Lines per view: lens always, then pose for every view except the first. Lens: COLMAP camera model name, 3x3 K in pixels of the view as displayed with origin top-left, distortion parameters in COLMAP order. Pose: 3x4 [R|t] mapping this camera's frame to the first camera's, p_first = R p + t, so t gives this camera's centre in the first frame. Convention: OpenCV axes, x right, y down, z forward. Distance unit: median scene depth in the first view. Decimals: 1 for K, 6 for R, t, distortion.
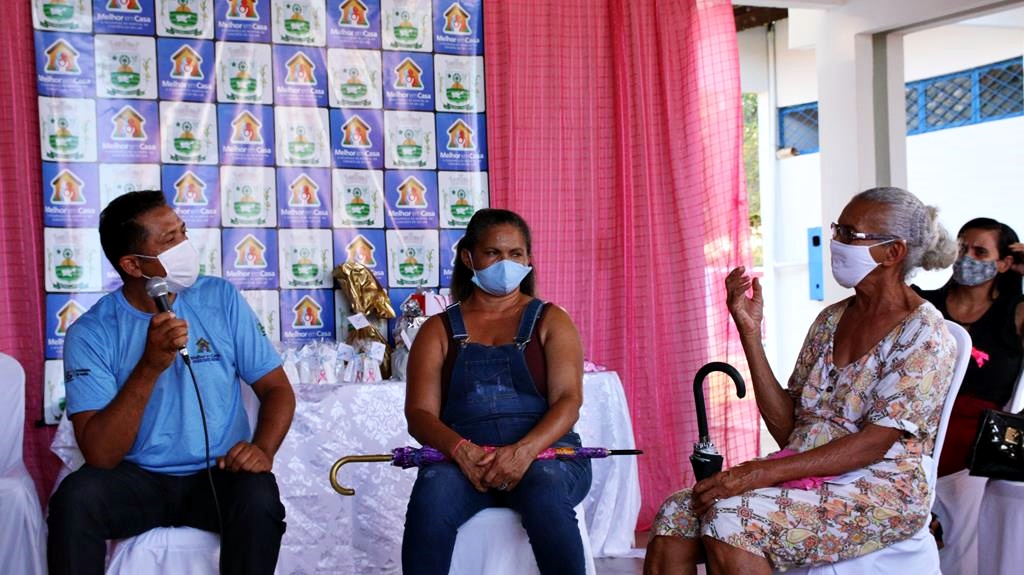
lens RADIAL K [[1789.8, 0, 512.0], [0, 1789.8, 287.5], [0, 0, 1]] dist [0.100984, 0.062830]
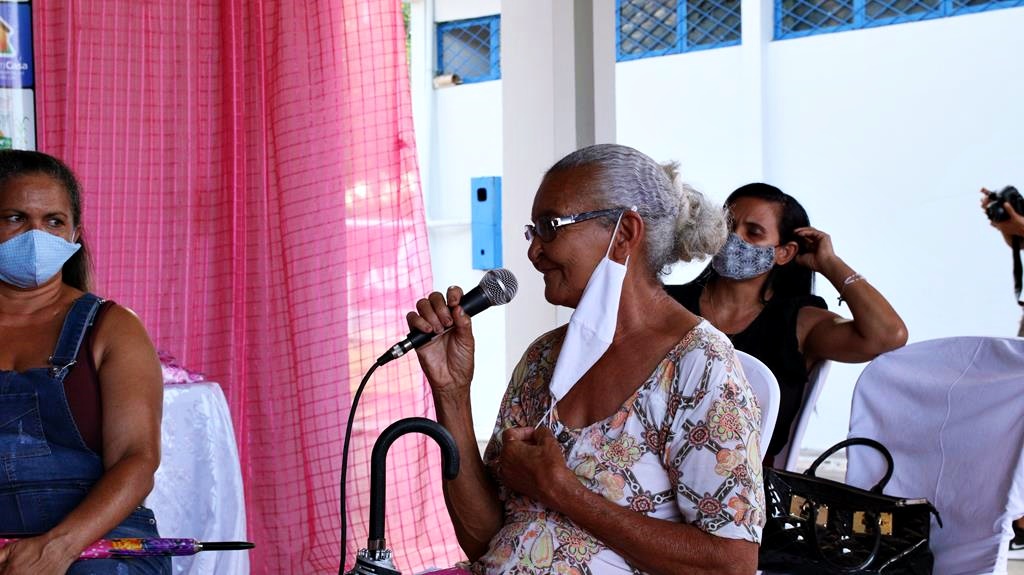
lens RADIAL K [[2150.4, 0, 510.7], [0, 2150.4, 302.8], [0, 0, 1]] dist [0.140223, 0.481795]
pose [[0.981971, 0.015943, 0.188360, 0.010498], [-0.021468, 0.999396, 0.027330, -0.009536], [-0.187811, -0.030881, 0.981720, 0.145817]]
